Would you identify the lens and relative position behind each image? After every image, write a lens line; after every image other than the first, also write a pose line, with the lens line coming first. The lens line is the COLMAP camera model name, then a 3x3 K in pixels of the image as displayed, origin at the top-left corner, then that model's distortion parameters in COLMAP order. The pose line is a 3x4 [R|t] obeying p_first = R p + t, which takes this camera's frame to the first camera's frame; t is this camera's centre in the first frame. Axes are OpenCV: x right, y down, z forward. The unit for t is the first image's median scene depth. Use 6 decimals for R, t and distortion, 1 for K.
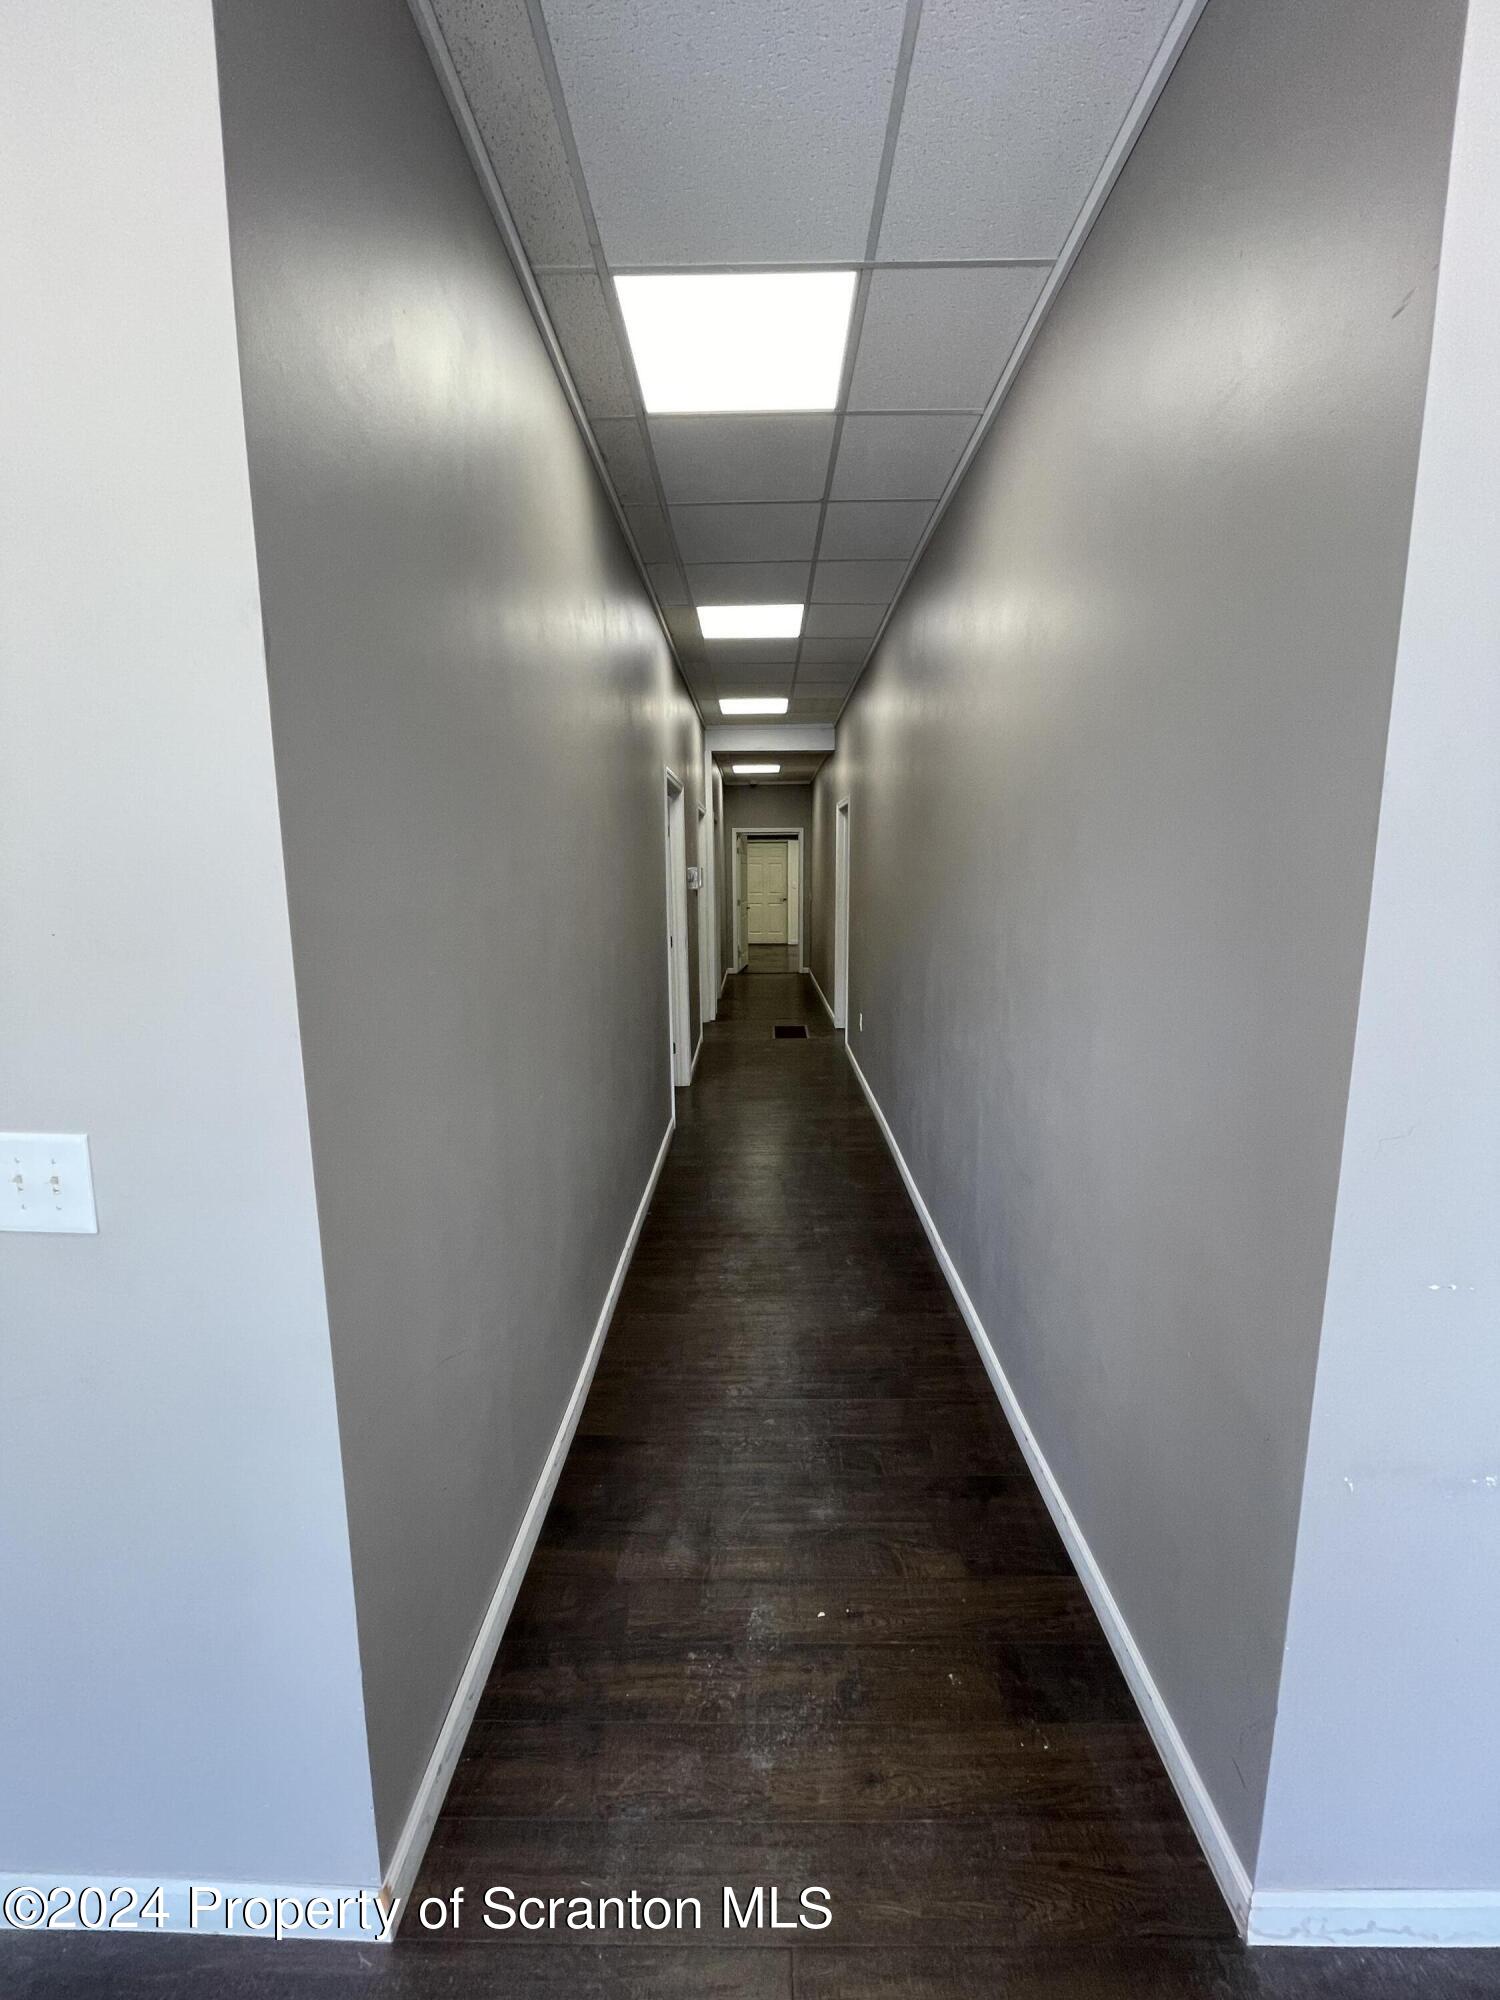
lens RADIAL K [[809.1, 0, 762.8], [0, 809.1, 992.8], [0, 0, 1]] dist [0.003675, -0.002403]
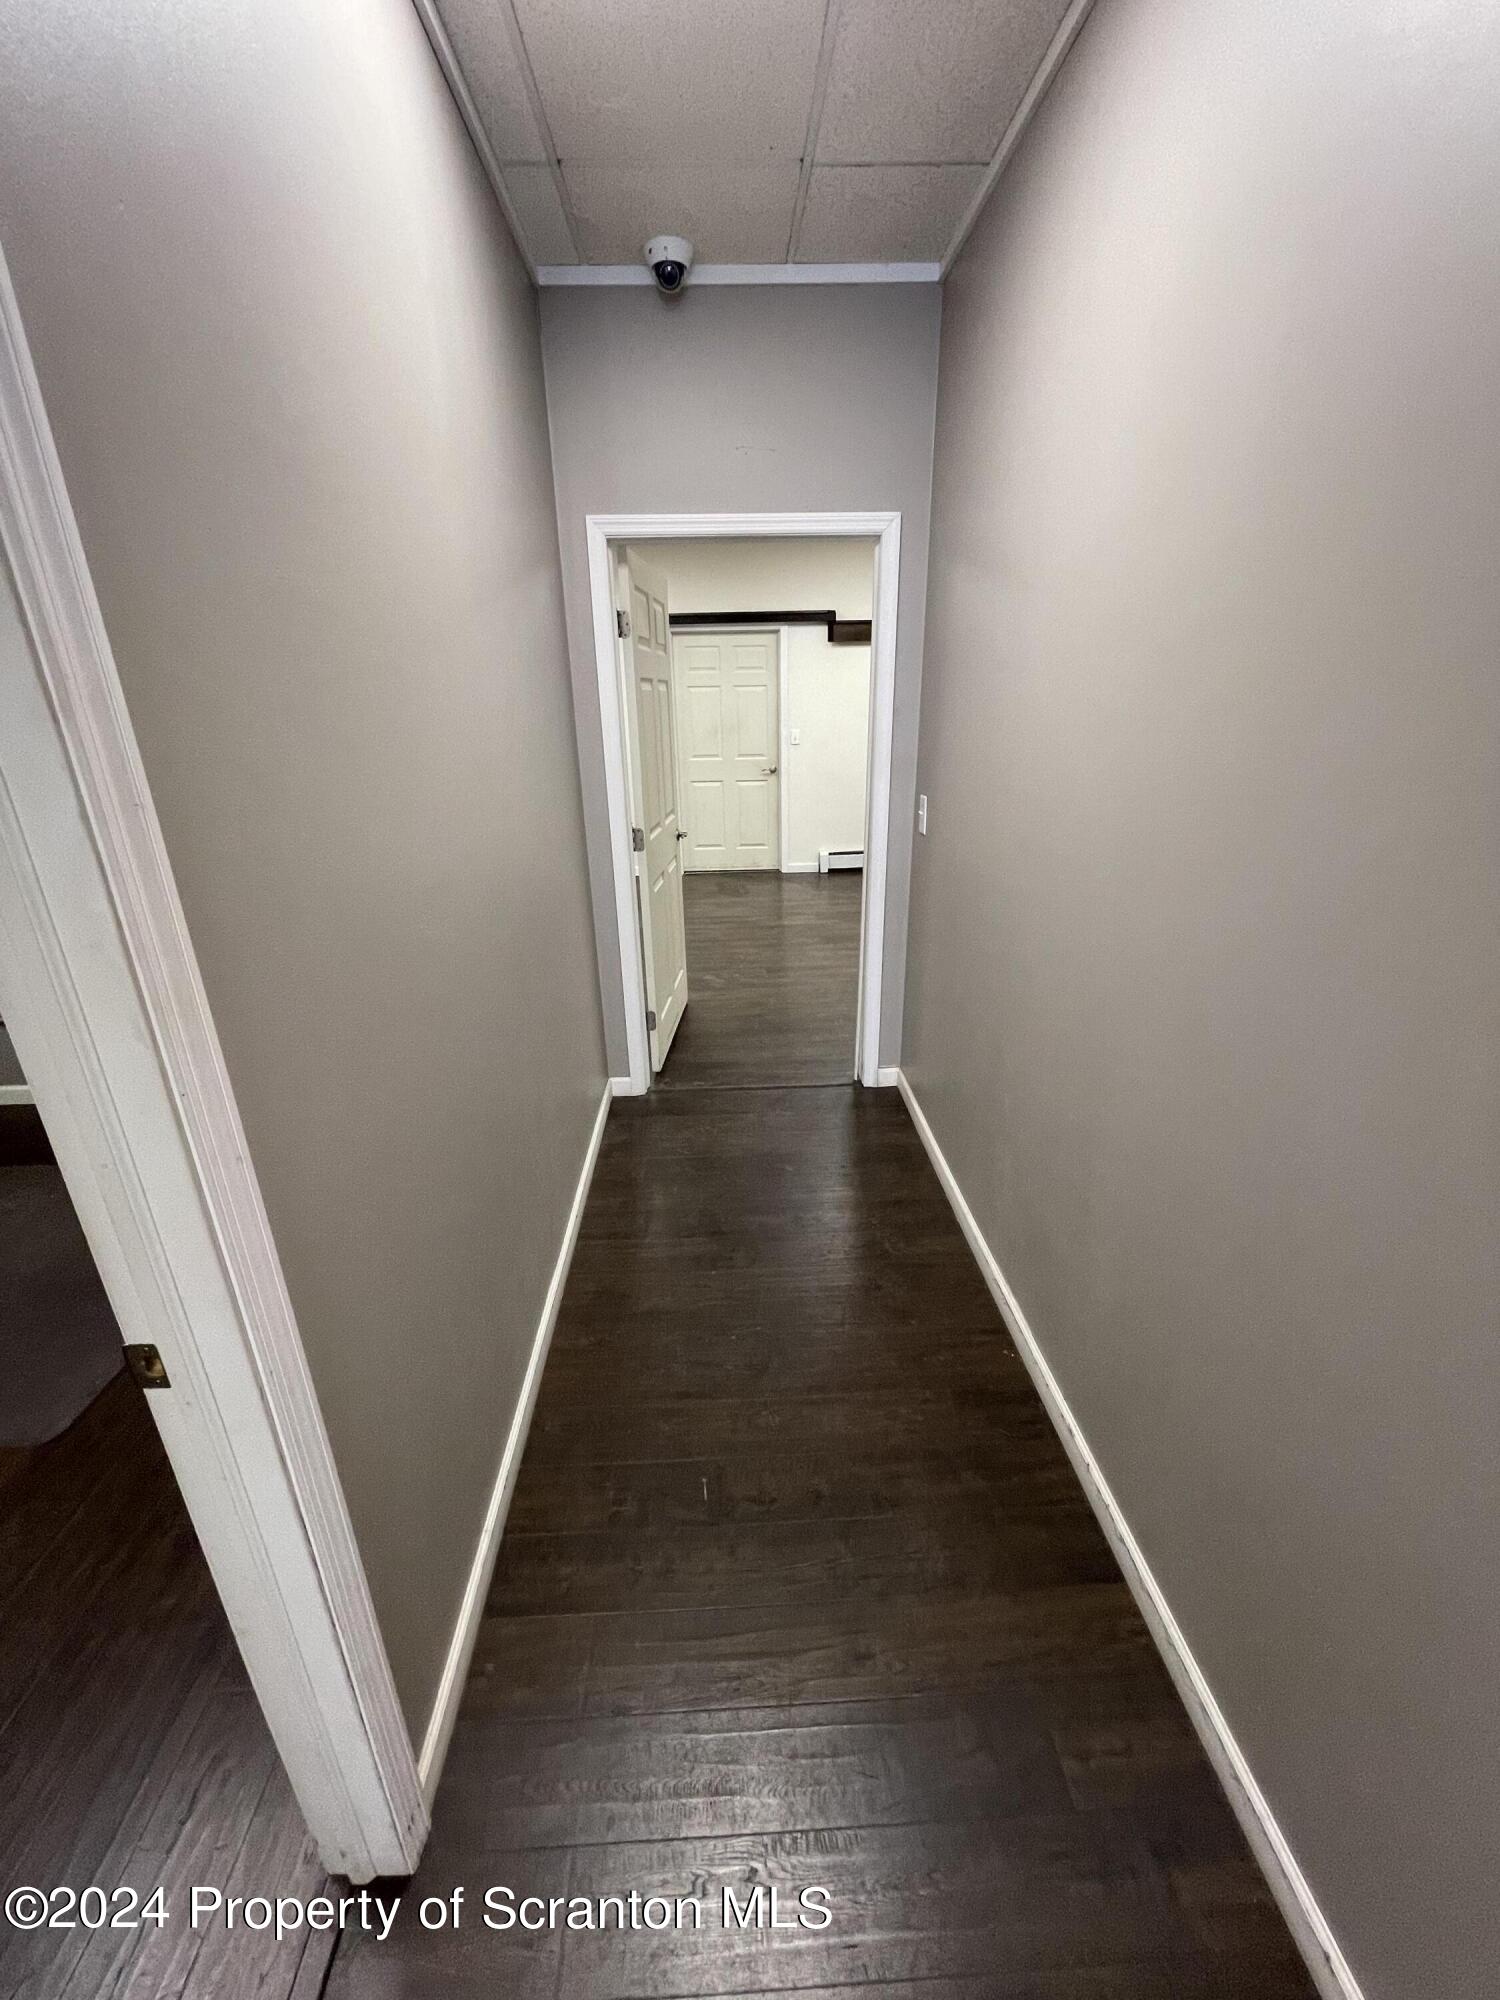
lens RADIAL K [[809.1, 0, 746.0], [0, 809.1, 993.1], [0, 0, 1]] dist [0.003675, -0.002403]
pose [[0.999156, -0.033459, 0.023820, -0.002642], [0.028112, 0.979936, 0.197322, -0.112782], [-0.029944, -0.196486, 0.980049, 0.731159]]
